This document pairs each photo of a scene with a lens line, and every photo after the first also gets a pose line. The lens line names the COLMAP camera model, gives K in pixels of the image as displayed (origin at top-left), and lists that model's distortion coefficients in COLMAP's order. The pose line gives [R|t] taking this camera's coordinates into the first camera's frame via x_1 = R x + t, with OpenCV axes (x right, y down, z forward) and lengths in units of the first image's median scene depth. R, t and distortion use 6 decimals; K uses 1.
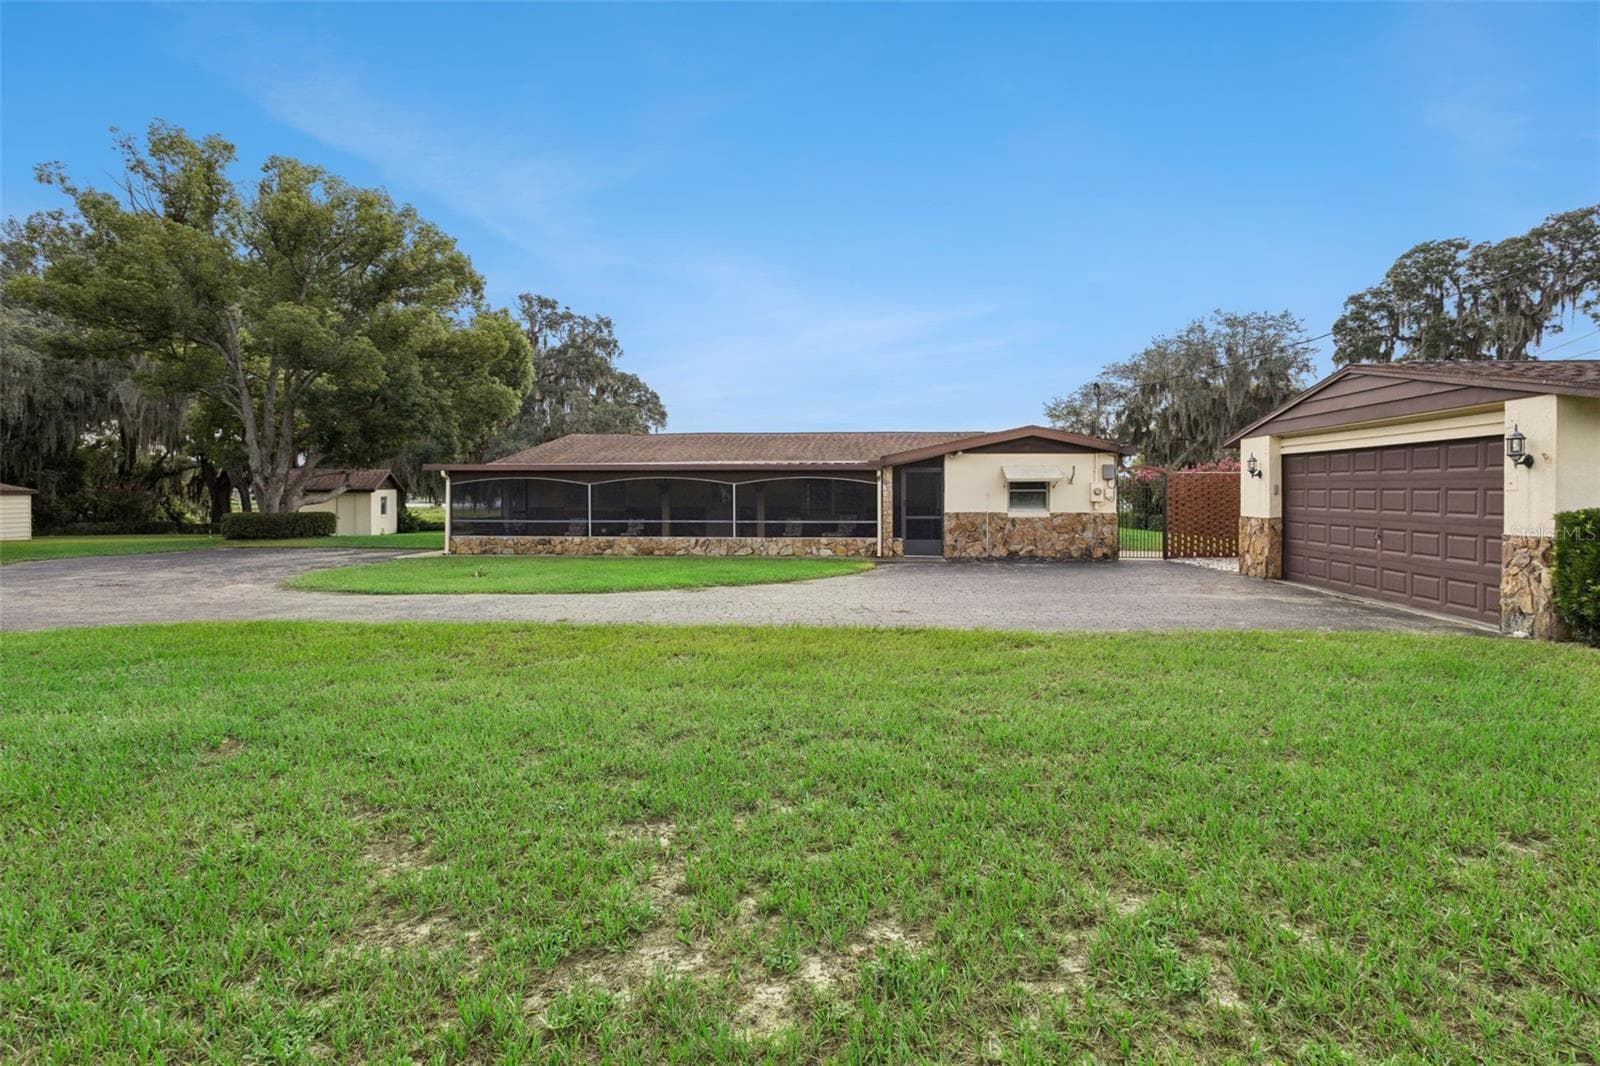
lens RADIAL K [[775.8, 0, 795.1], [0, 775.8, 488.8], [0, 0, 1]] dist [0.010869, -0.000093]
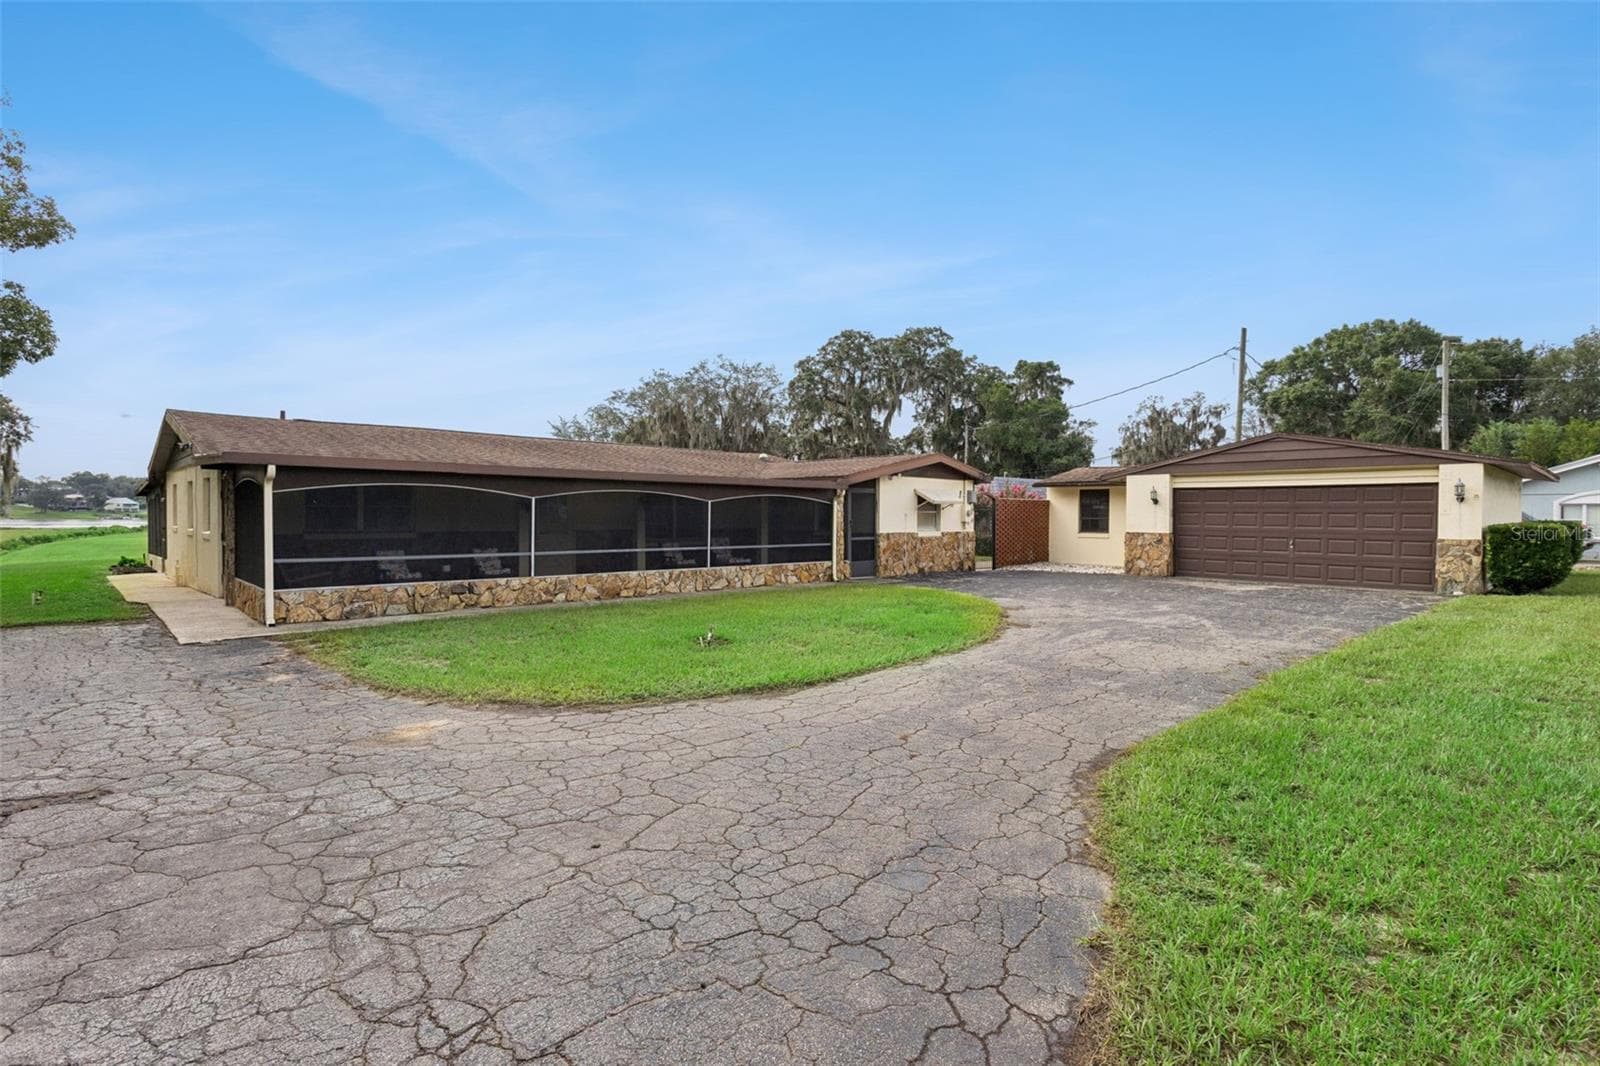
lens RADIAL K [[775.8, 0, 790.8], [0, 775.8, 528.5], [0, 0, 1]] dist [0.010869, -0.000093]
pose [[0.665456, -0.007849, 0.746396, -0.622033], [-0.009182, 0.999783, 0.018700, 0.006473], [-0.746380, -0.019298, 0.665240, 0.404643]]
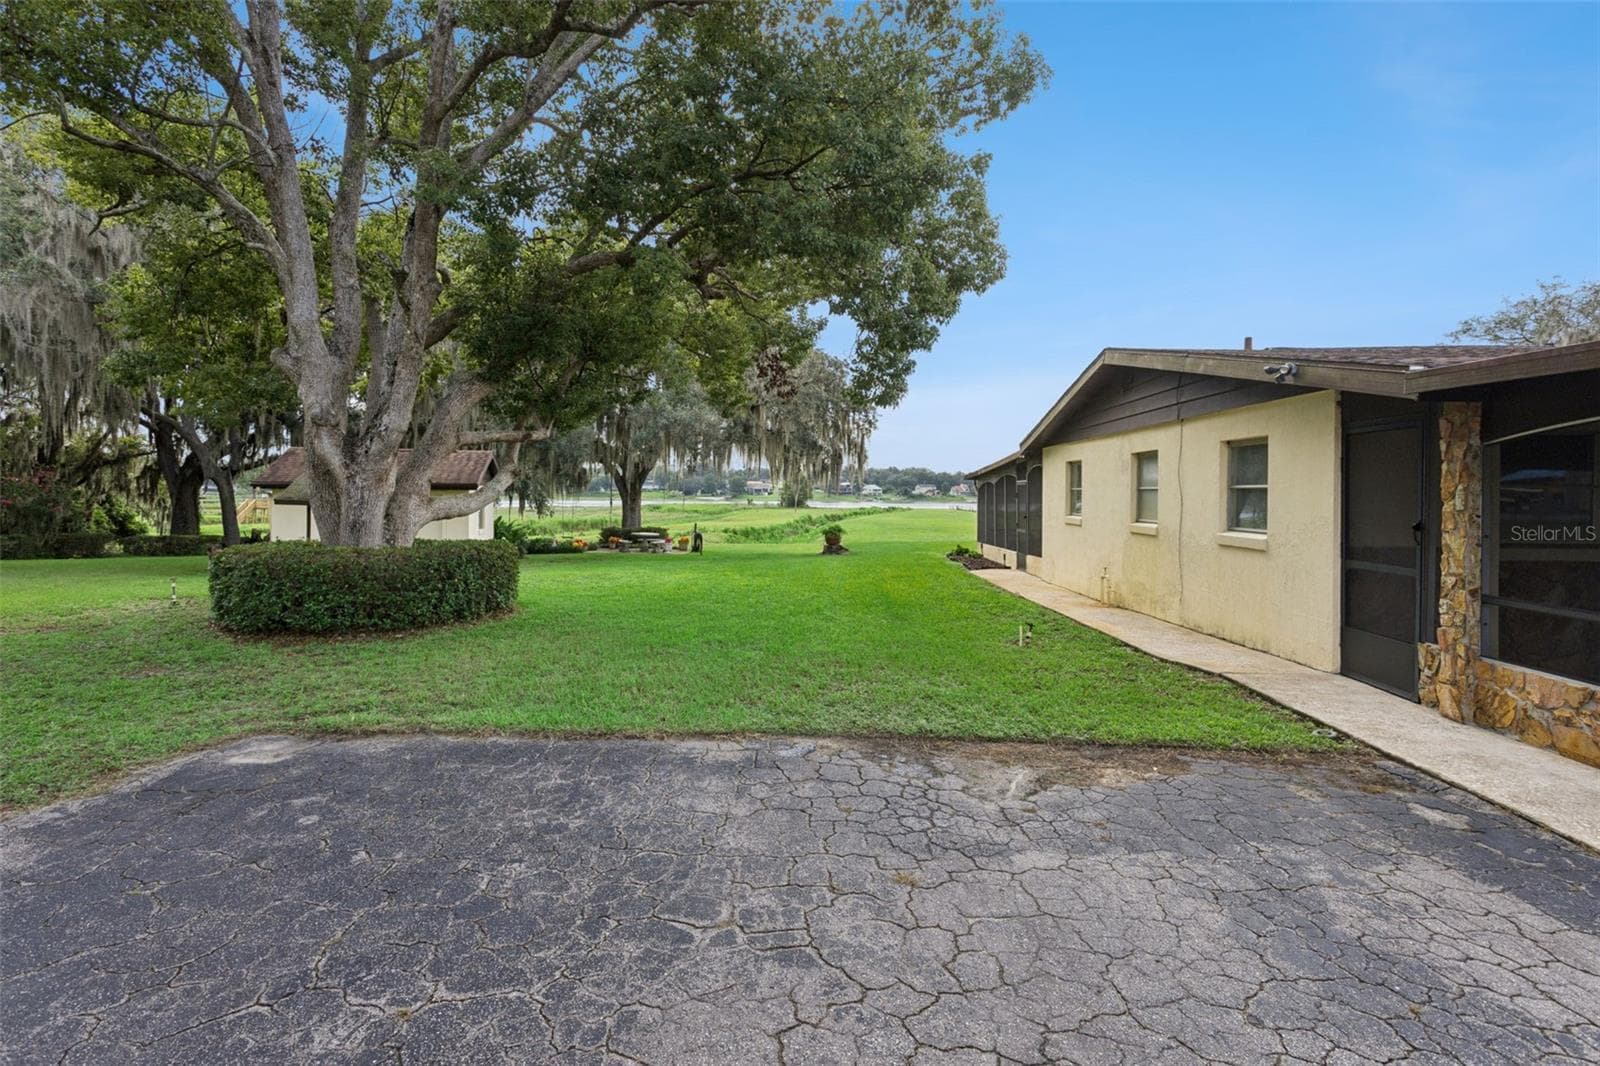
lens RADIAL K [[775.8, 0, 781.5], [0, 775.8, 499.9], [0, 0, 1]] dist [0.010869, -0.000093]
pose [[0.999665, 0.009346, 0.024149, -0.695023], [-0.009601, 0.999899, 0.010477, 0.007849], [-0.024048, -0.010705, 0.999653, 0.918077]]
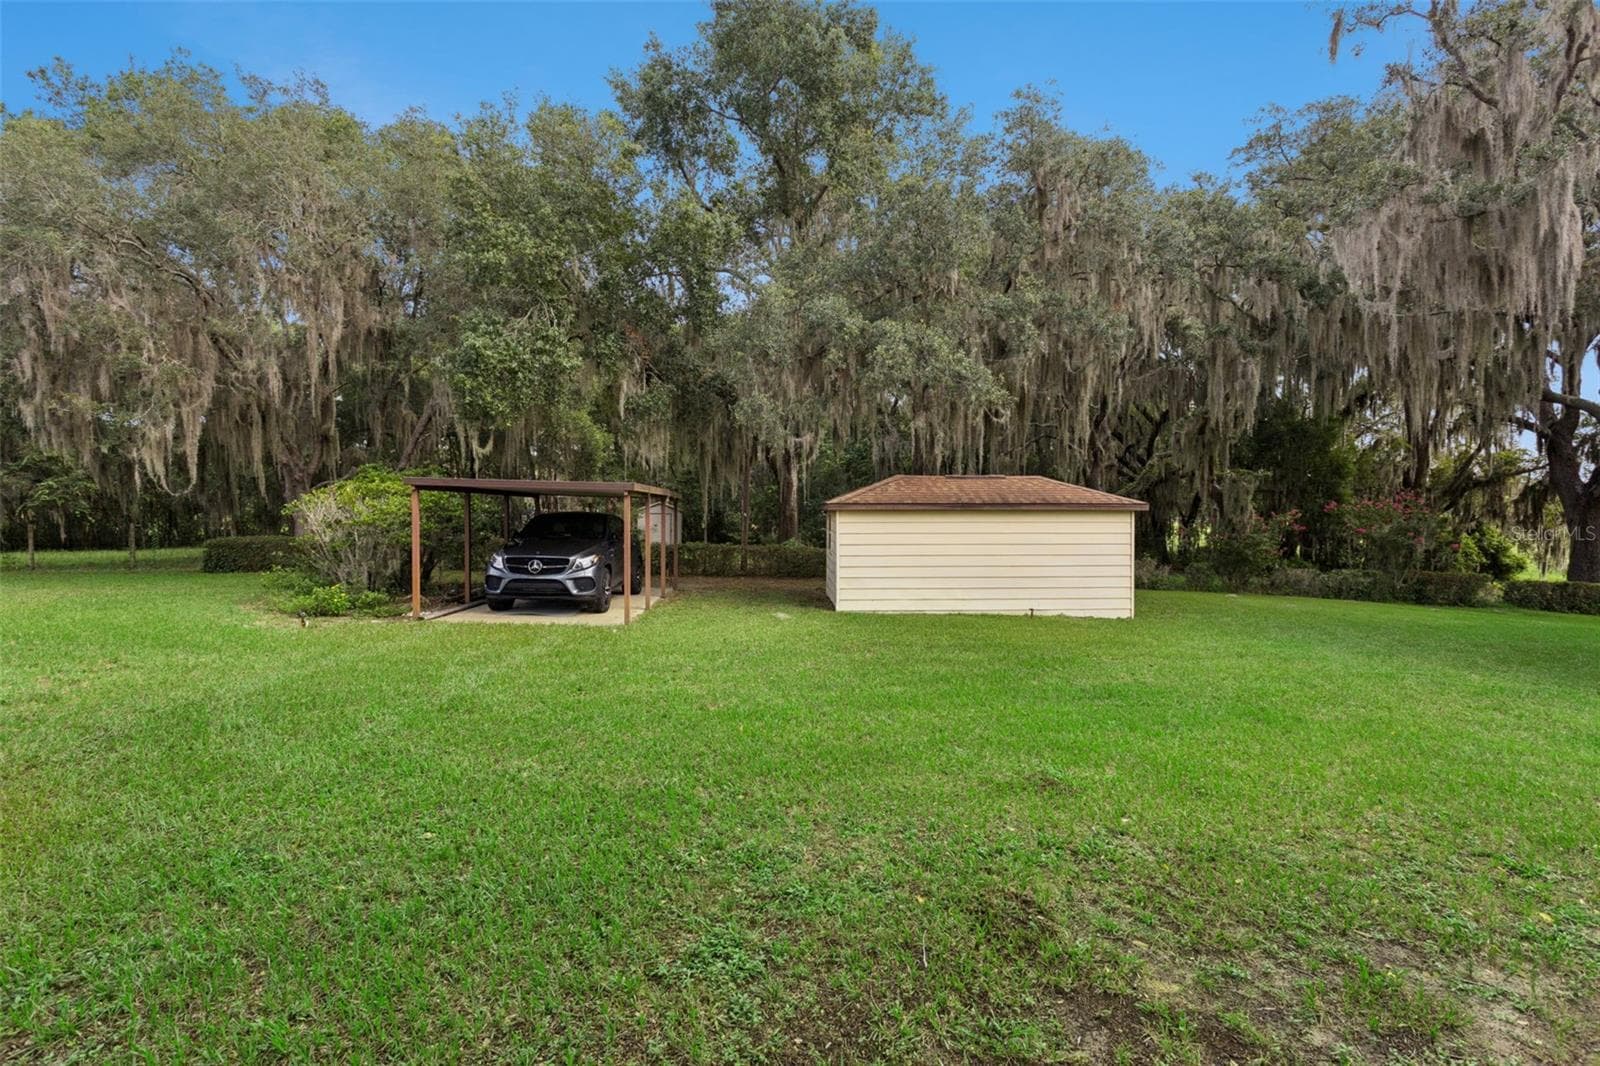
lens RADIAL K [[775.8, 0, 801.9], [0, 775.8, 521.6], [0, 0, 1]] dist [0.010869, -0.000093]
pose [[0.173347, 0.010808, -0.984801, -1.039632], [0.000480, 0.999939, 0.011058, 0.012233], [0.984861, -0.002390, 0.173331, 1.322394]]
